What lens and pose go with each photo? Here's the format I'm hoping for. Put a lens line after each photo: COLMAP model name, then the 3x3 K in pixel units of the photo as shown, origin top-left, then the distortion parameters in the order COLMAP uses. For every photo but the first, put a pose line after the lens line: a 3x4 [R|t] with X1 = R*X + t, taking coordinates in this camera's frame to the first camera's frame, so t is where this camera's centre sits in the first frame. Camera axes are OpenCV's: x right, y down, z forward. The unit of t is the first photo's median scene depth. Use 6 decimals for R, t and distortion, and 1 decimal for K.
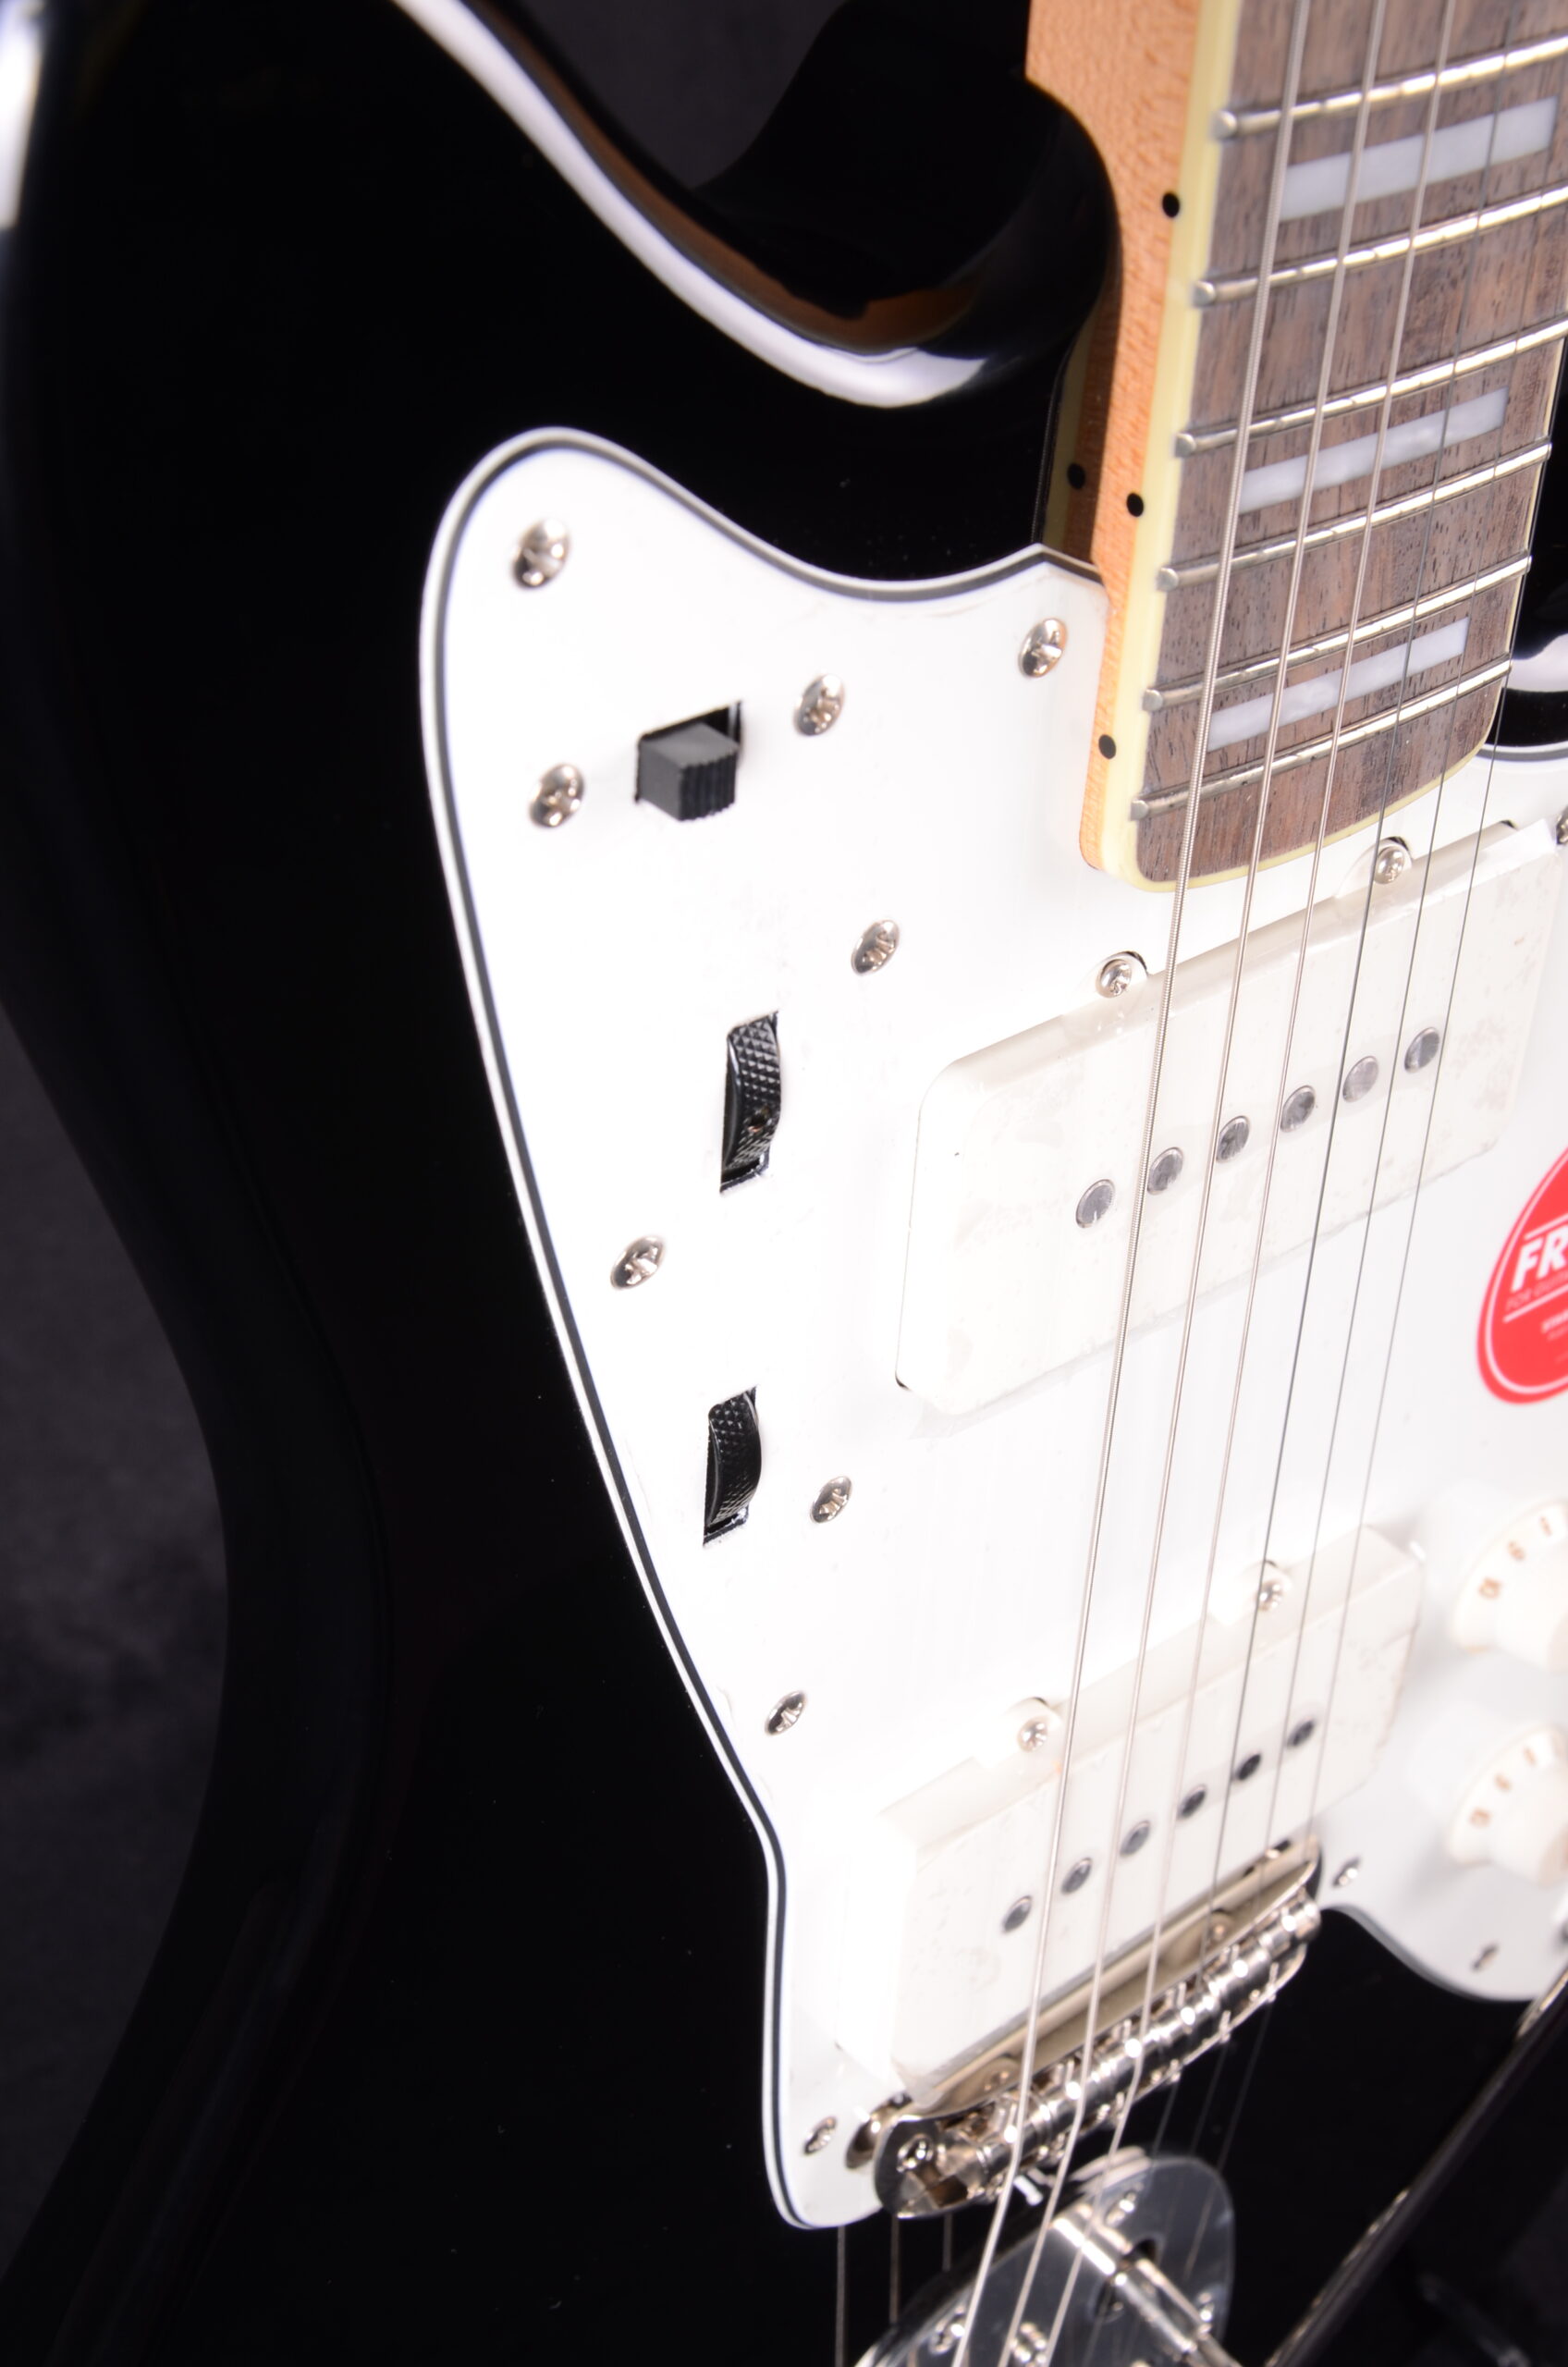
lens RADIAL K [[3341.8, 0, 806.6], [0, 3341.8, 1250.7], [0, 0, 1]] dist [0.103079, 0.000000]
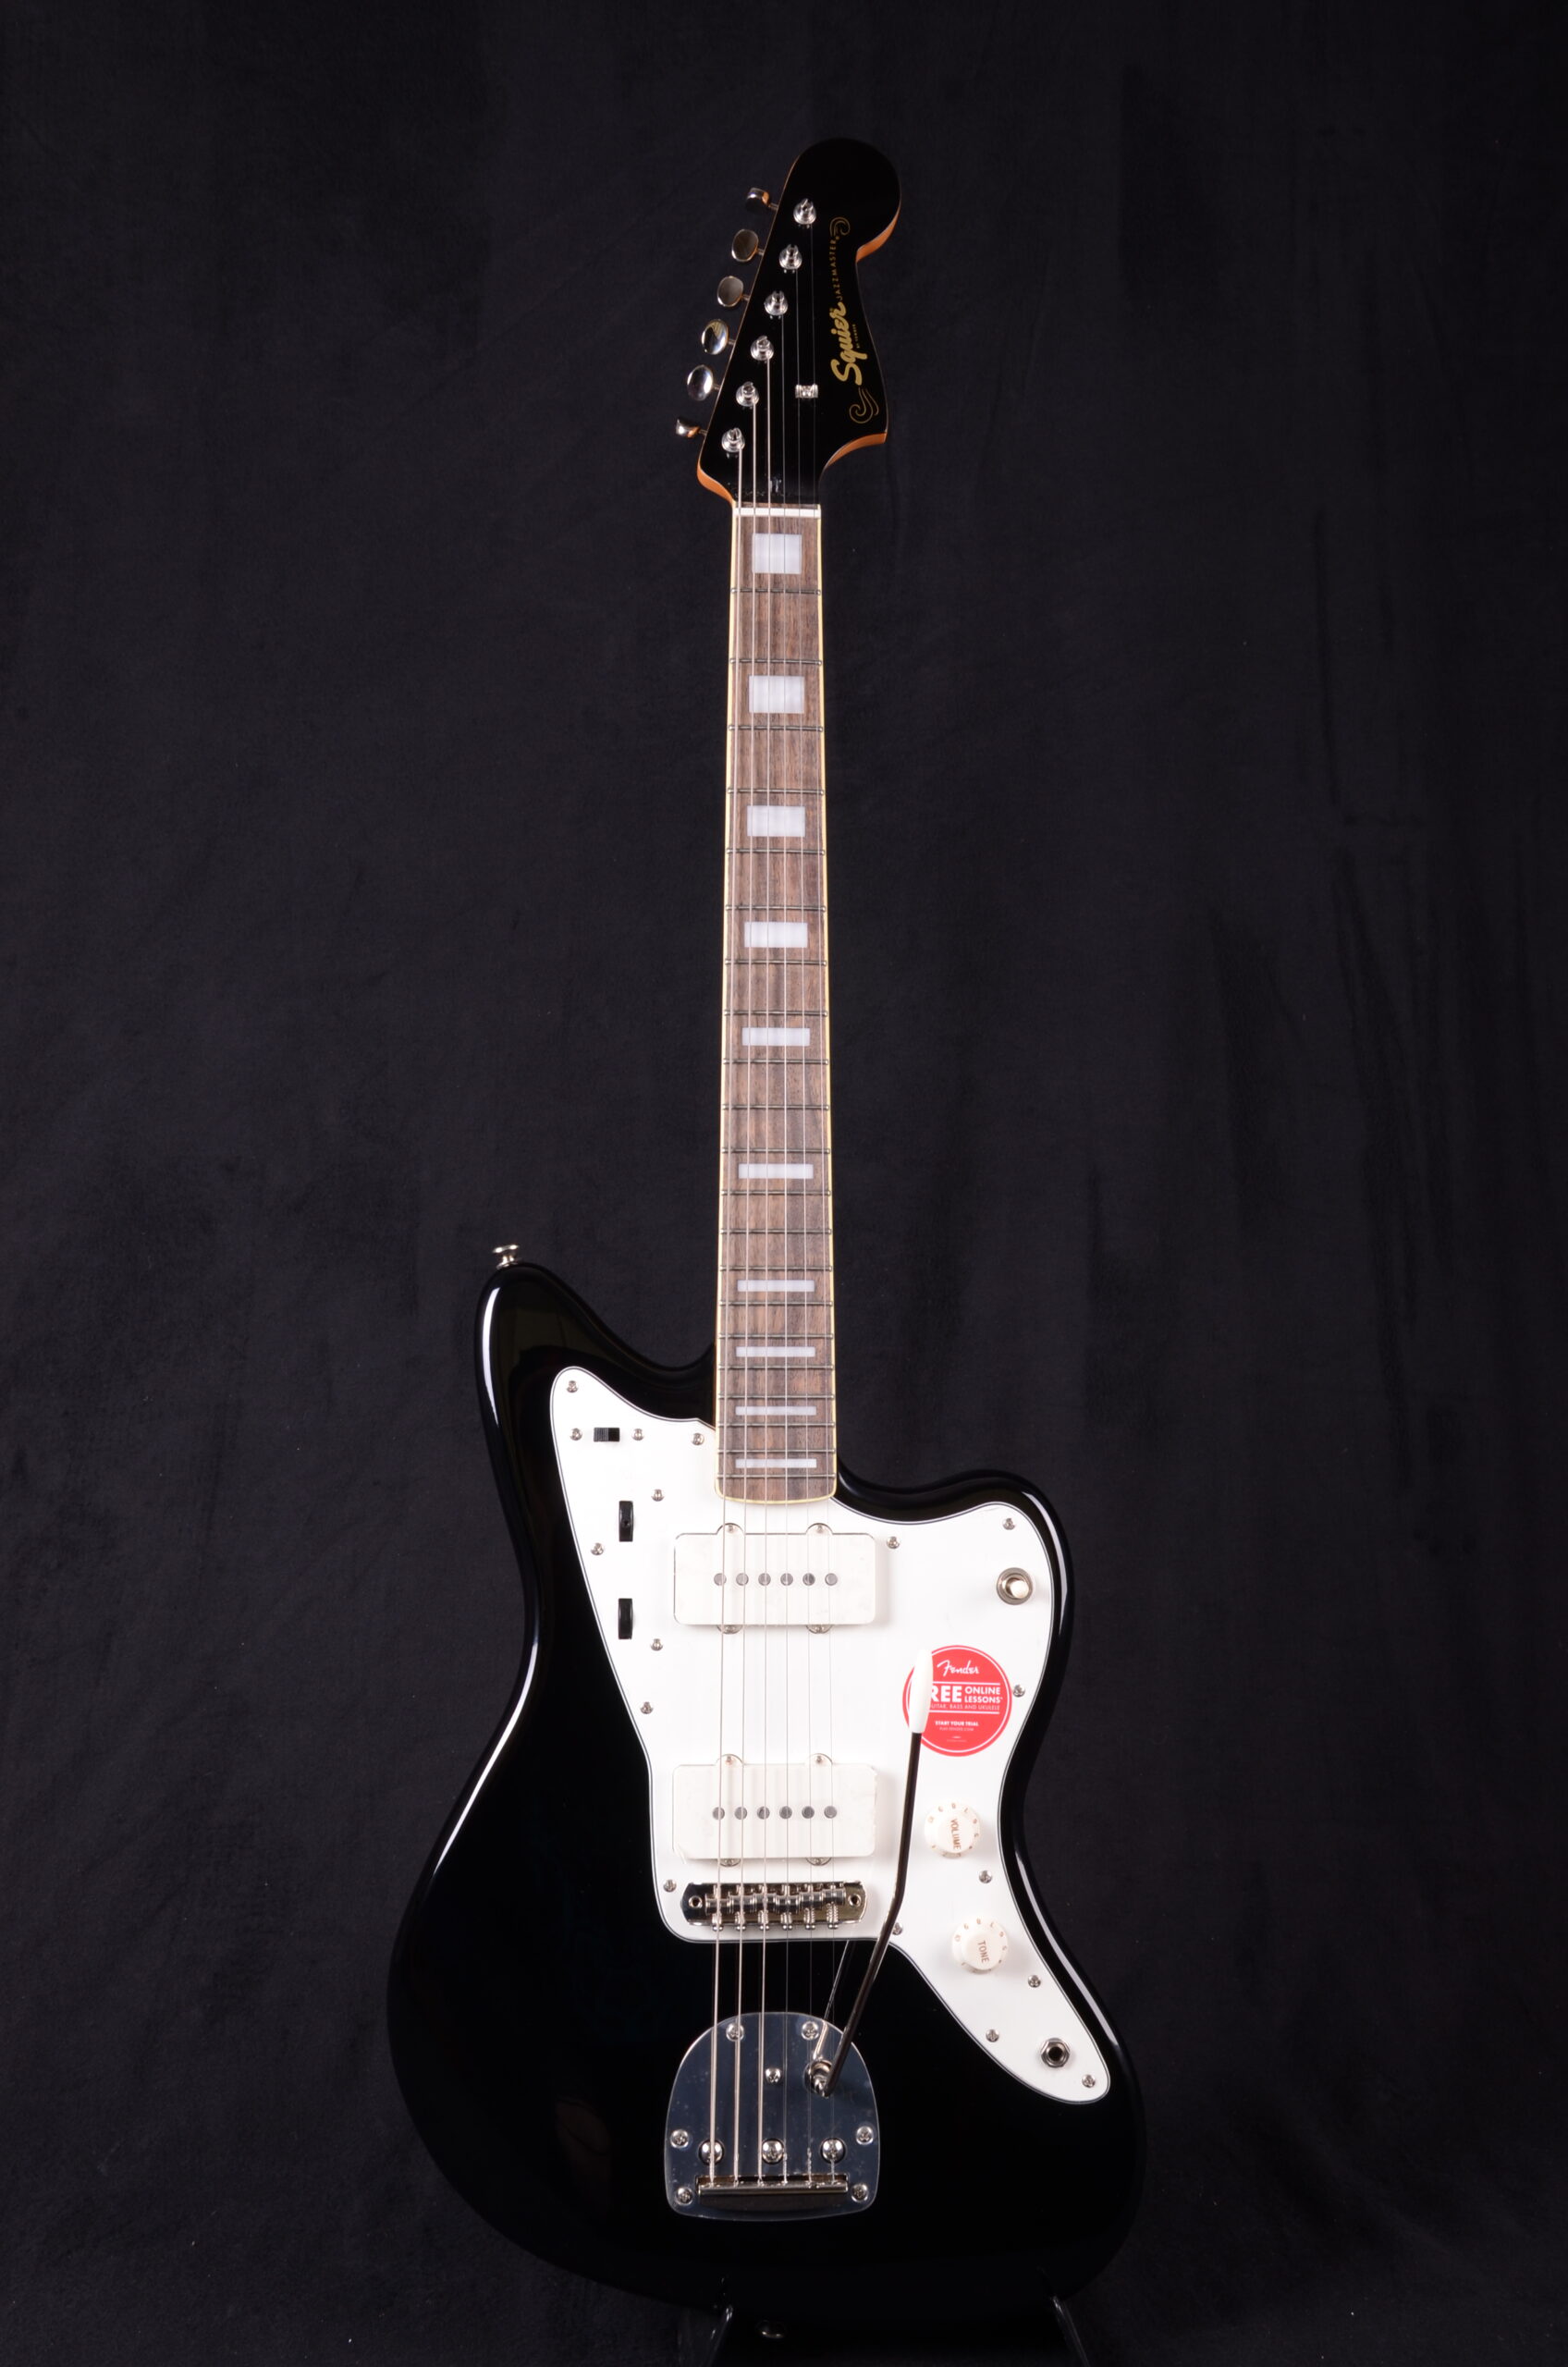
lens RADIAL K [[2491.0, 0, 785.8], [0, 2491.0, 1223.0], [0, 0, 1]] dist [0.000020, 0.000000]
pose [[0.804787, -0.099461, -0.585171, 2.306805], [-0.318095, 0.760070, -0.566665, 1.588040], [0.501132, 0.642185, 0.580057, -1.255757]]
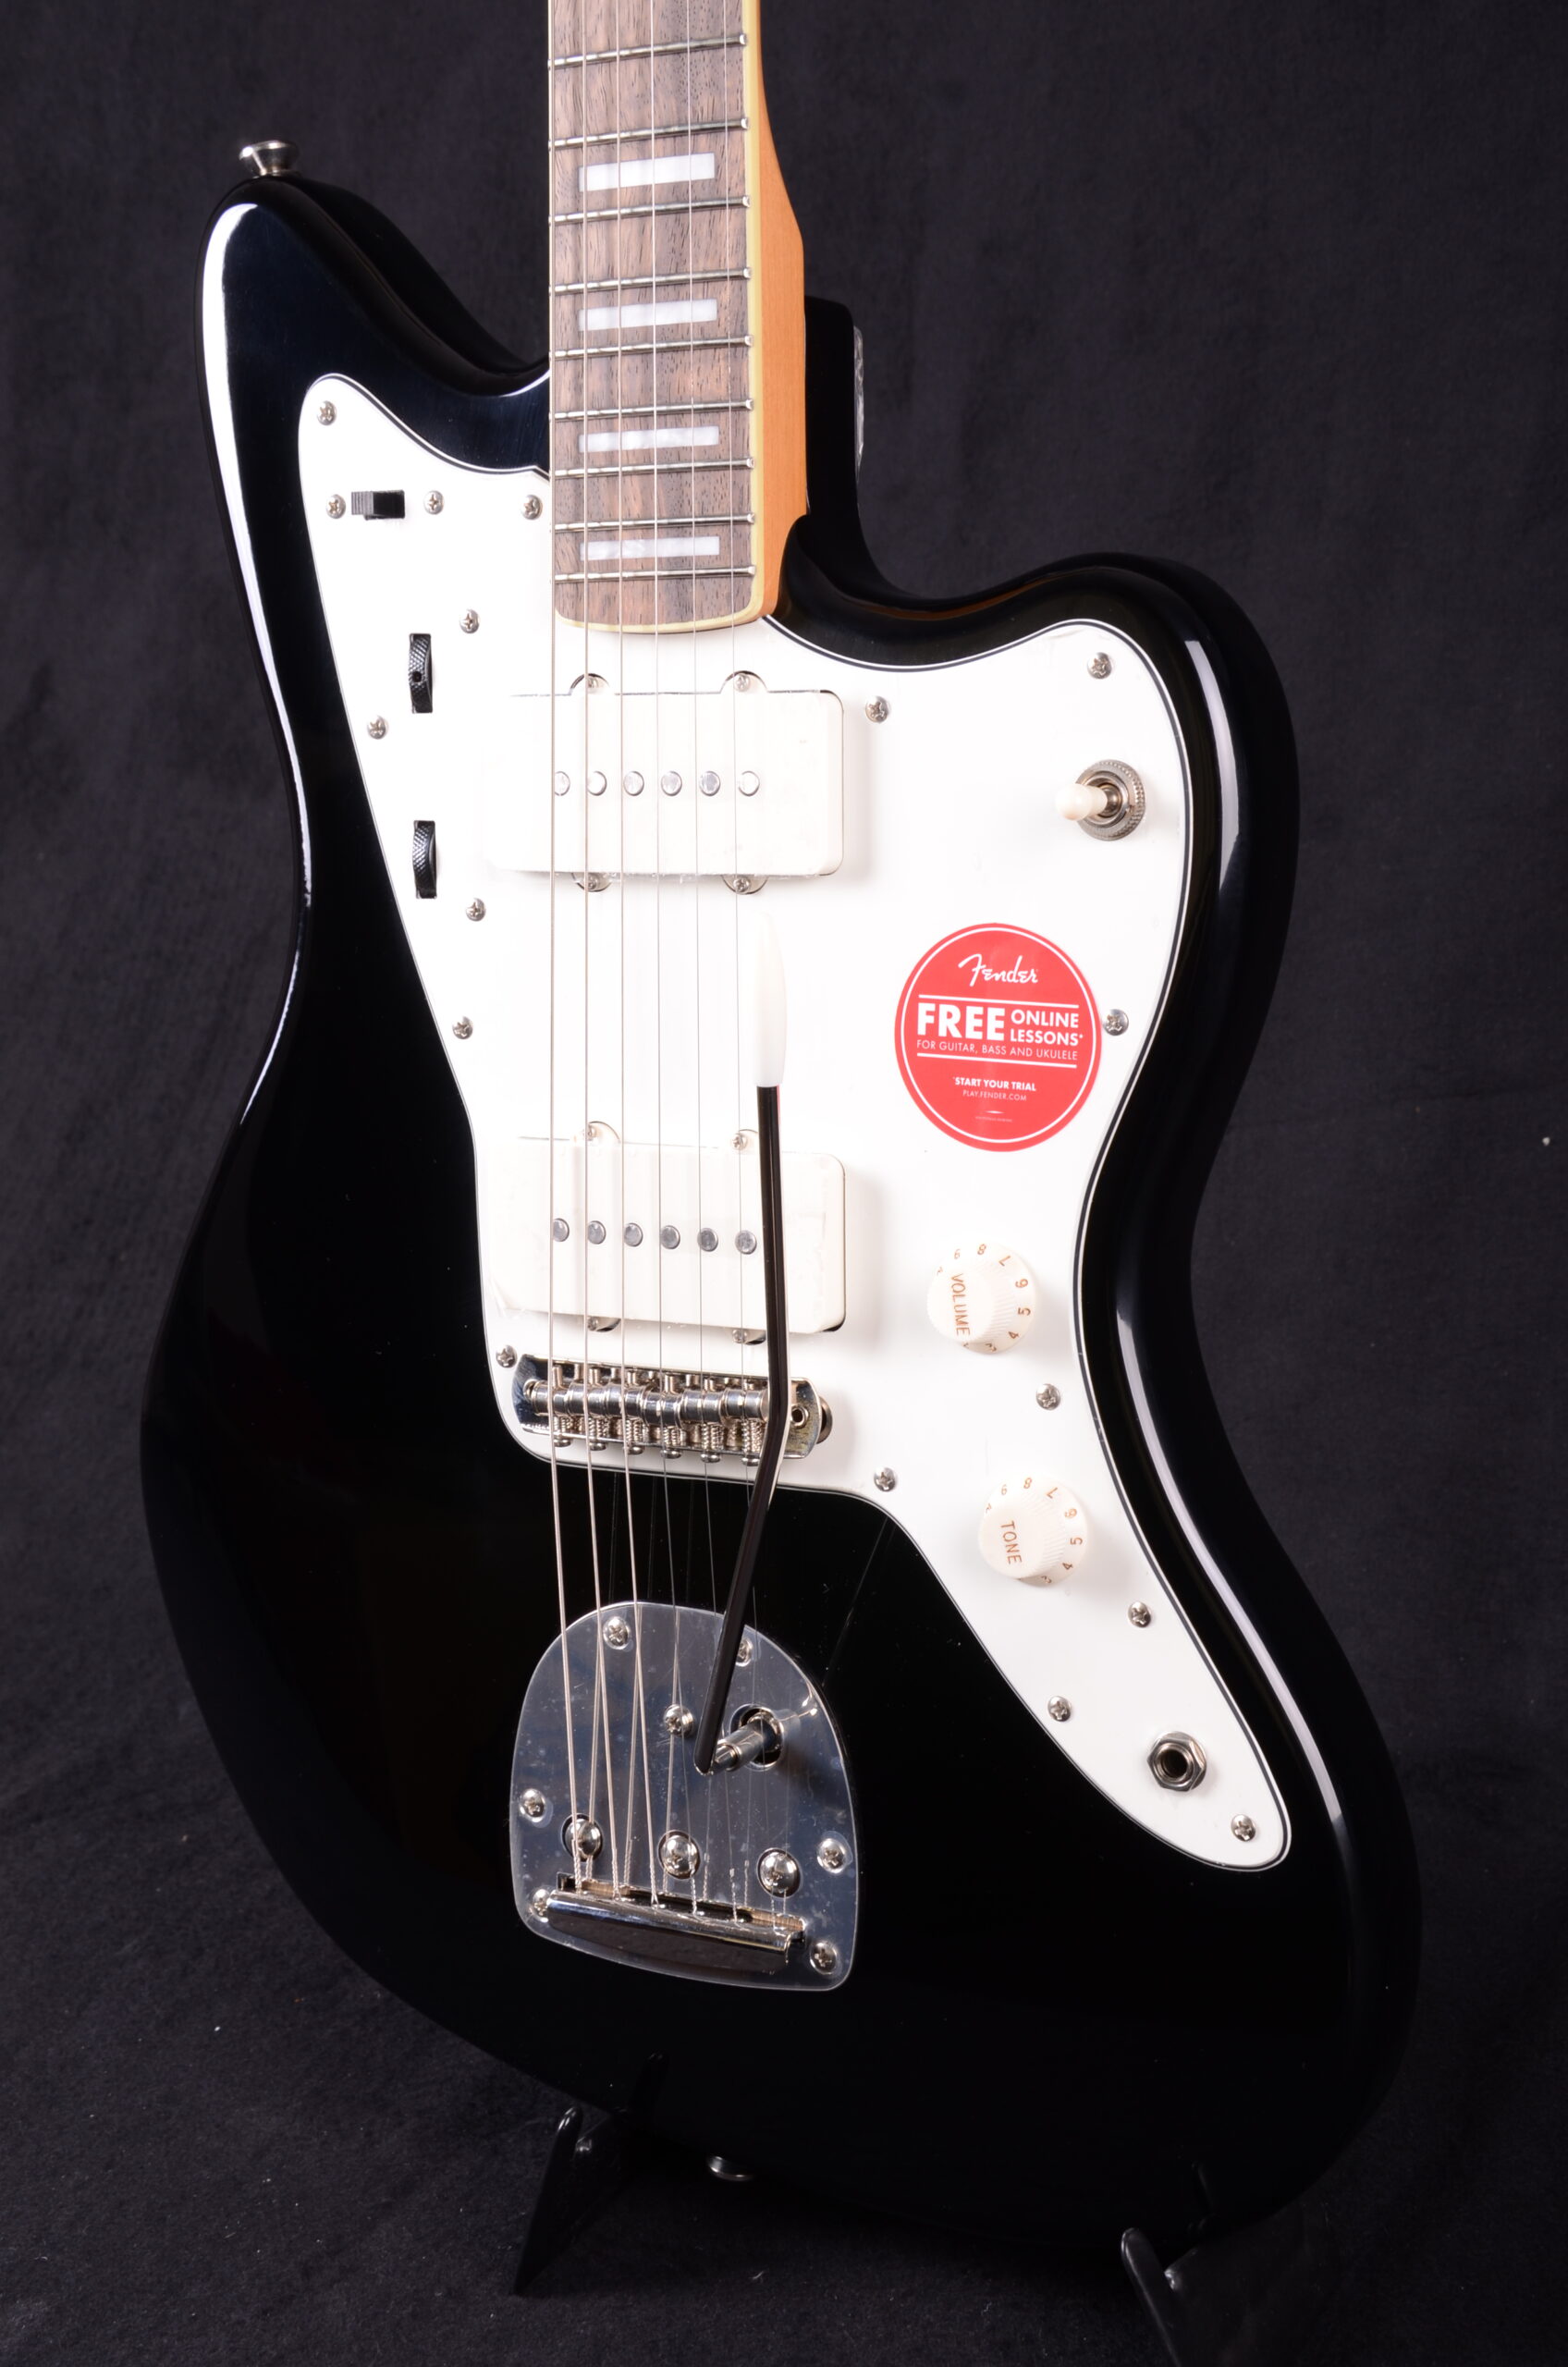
lens RADIAL K [[3341.8, 0, 786.6], [0, 3341.8, 1224.4], [0, 0, 1]] dist [0.103079, 0.000000]
pose [[0.353447, 0.068689, -0.932929, 2.464066], [-0.536175, 0.832100, -0.141868, 0.512583], [0.766546, 0.550356, 0.330933, 0.585741]]
